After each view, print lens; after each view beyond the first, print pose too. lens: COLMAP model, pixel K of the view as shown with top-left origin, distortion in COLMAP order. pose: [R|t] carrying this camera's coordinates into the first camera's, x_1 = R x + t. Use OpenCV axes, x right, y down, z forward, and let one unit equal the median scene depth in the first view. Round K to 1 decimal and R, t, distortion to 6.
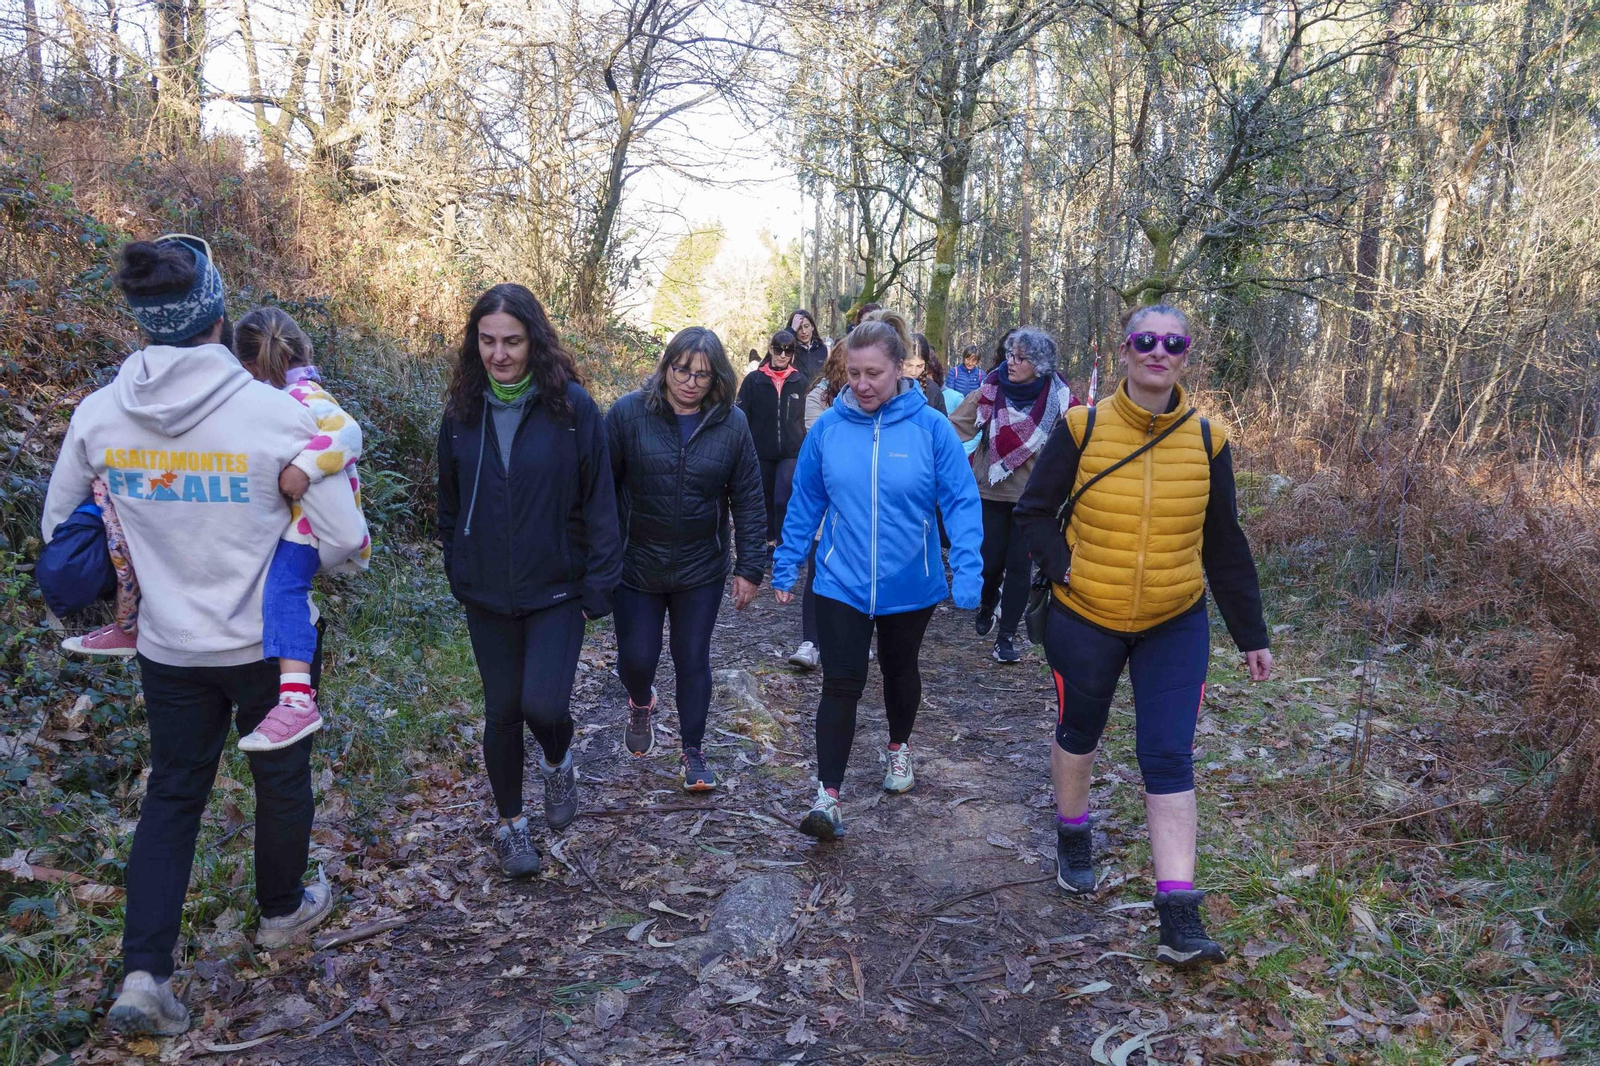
lens RADIAL K [[1307.0, 0, 801.5], [0, 1307.0, 534.5], [0, 0, 1]] dist [0.015111, -0.003077]
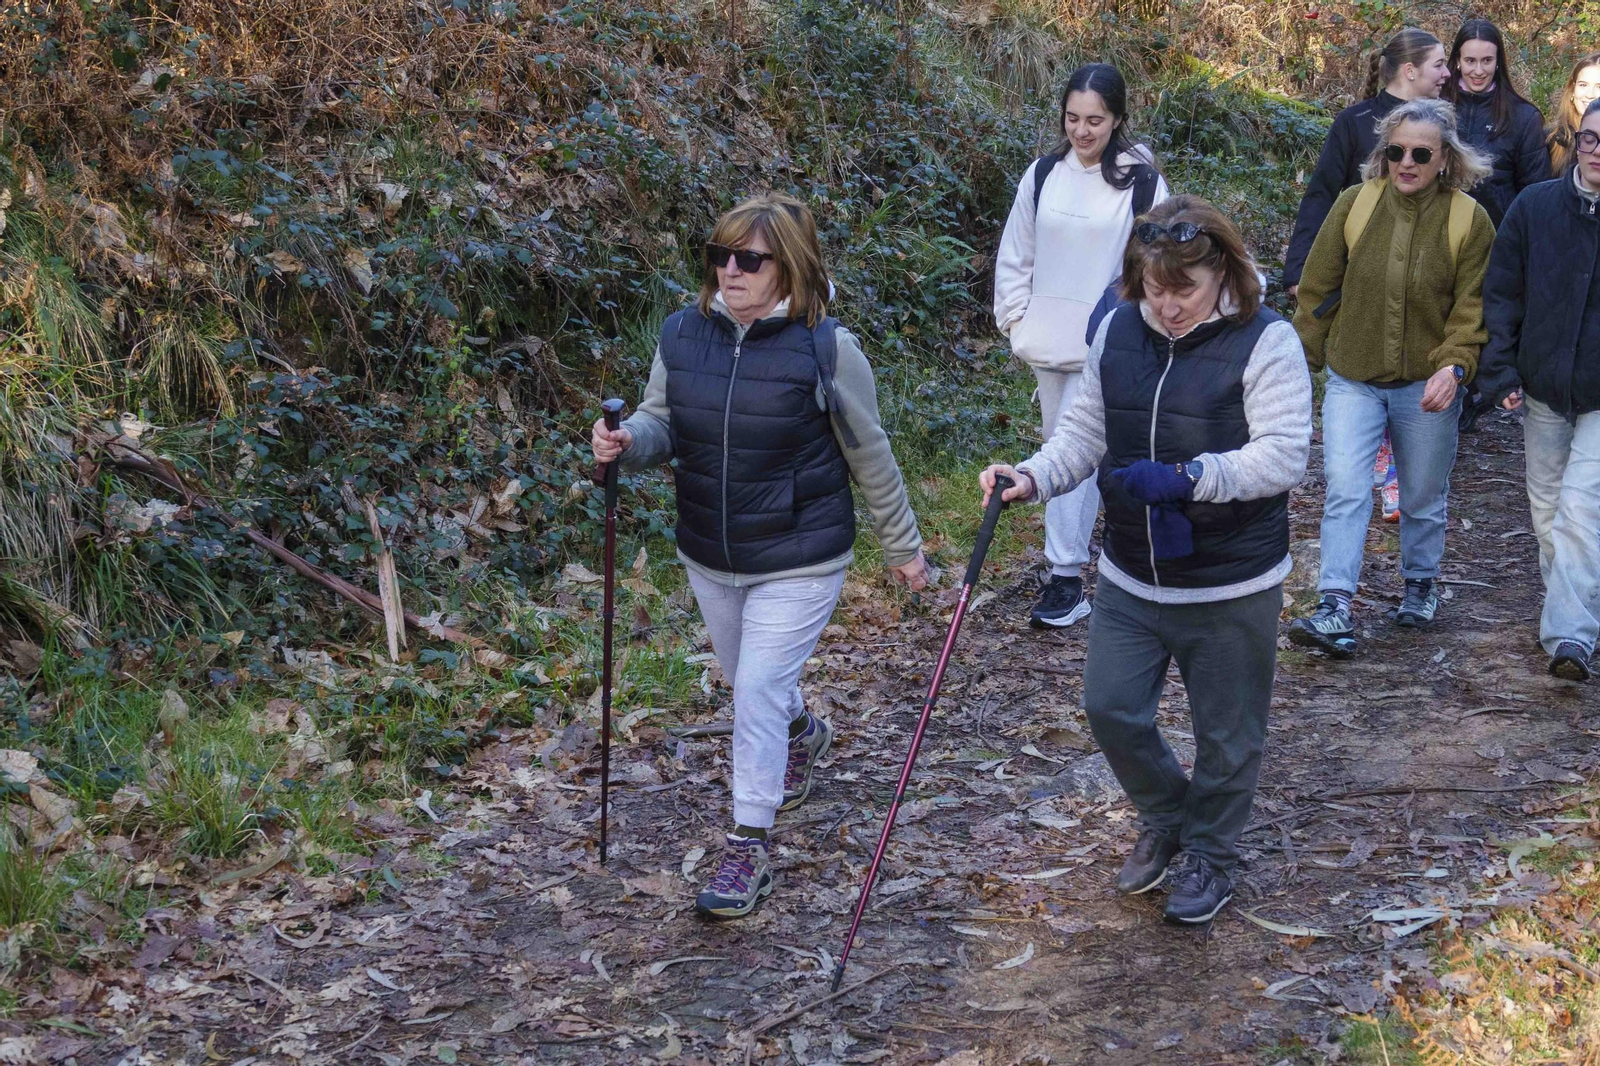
lens RADIAL K [[2933.3, 0, 800.5], [0, 2933.3, 528.4], [0, 0, 1]] dist [0.025421, 0.000000]
pose [[0.883935, 0.077067, -0.461215, 0.599586], [-0.048520, 0.996117, 0.073456, -0.005915], [0.465086, -0.042552, 0.884242, -0.754295]]
